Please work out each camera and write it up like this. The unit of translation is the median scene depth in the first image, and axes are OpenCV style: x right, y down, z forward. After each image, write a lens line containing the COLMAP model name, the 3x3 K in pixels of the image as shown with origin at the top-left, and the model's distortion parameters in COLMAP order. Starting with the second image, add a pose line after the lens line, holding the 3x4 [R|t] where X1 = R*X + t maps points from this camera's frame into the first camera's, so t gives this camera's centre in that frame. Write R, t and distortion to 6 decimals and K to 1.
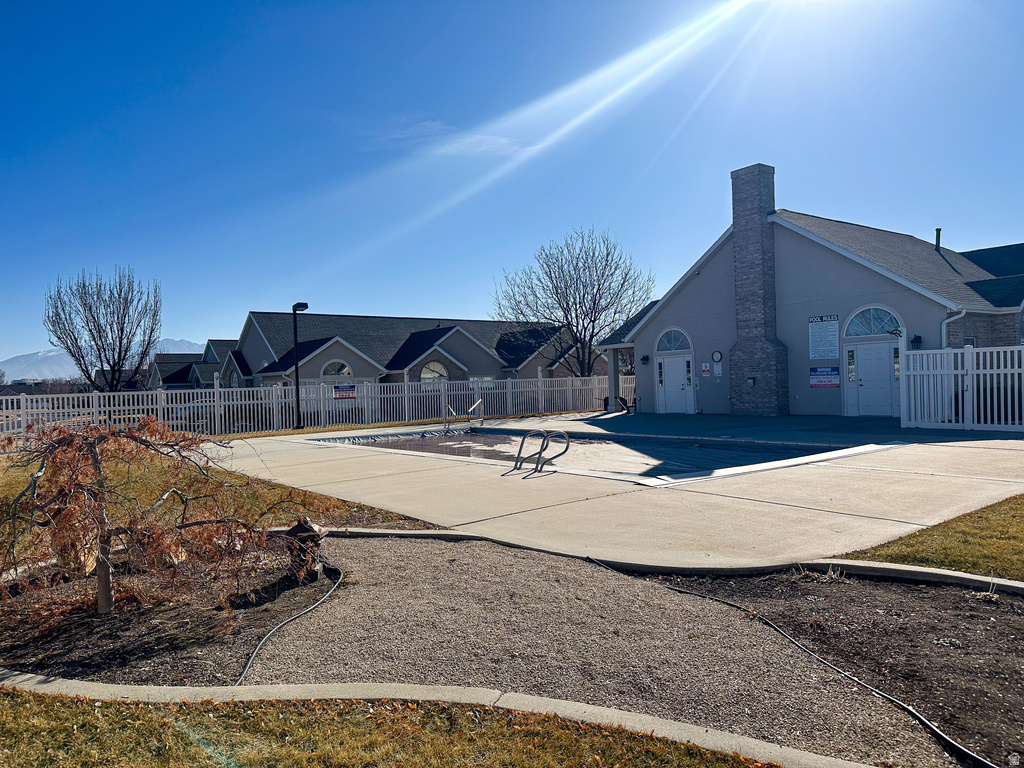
lens RADIAL K [[710.9, 0, 512.0], [0, 710.9, 384.0], [0, 0, 1]] dist [0.049099, -0.002787]
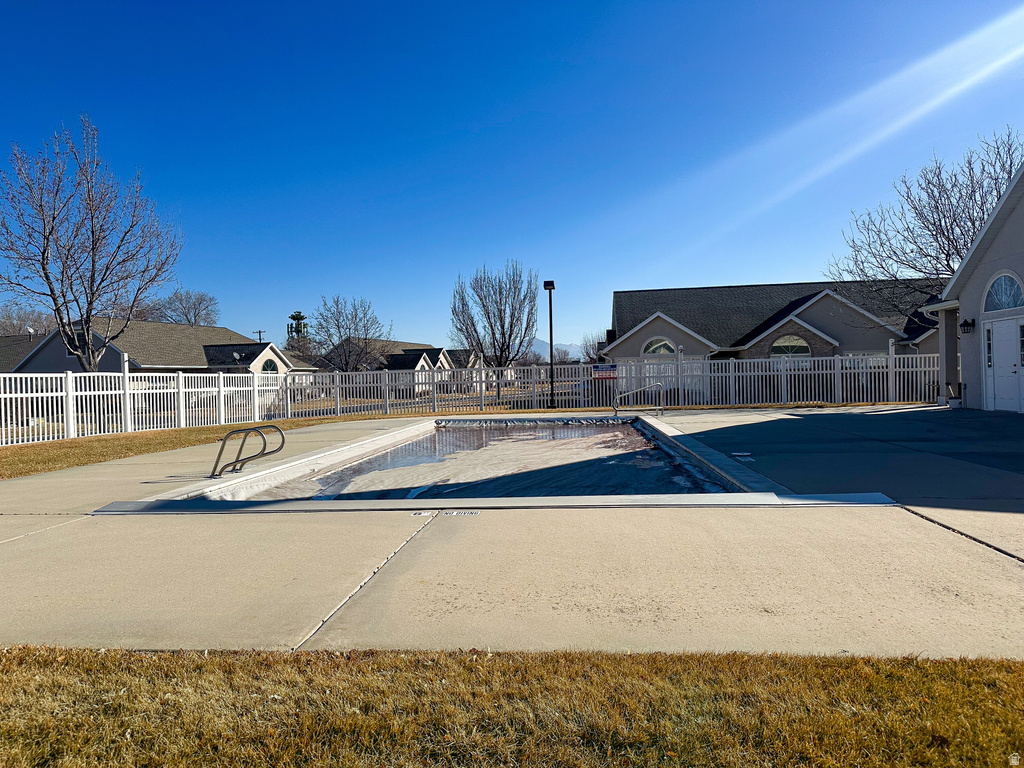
lens RADIAL K [[710.9, 0, 512.0], [0, 710.9, 384.0], [0, 0, 1]] dist [0.049099, -0.002787]
pose [[0.727590, 0.021294, -0.685682, 0.264754], [0.002522, 0.999428, 0.033714, -0.003797], [0.686008, -0.026259, 0.727120, 0.190359]]
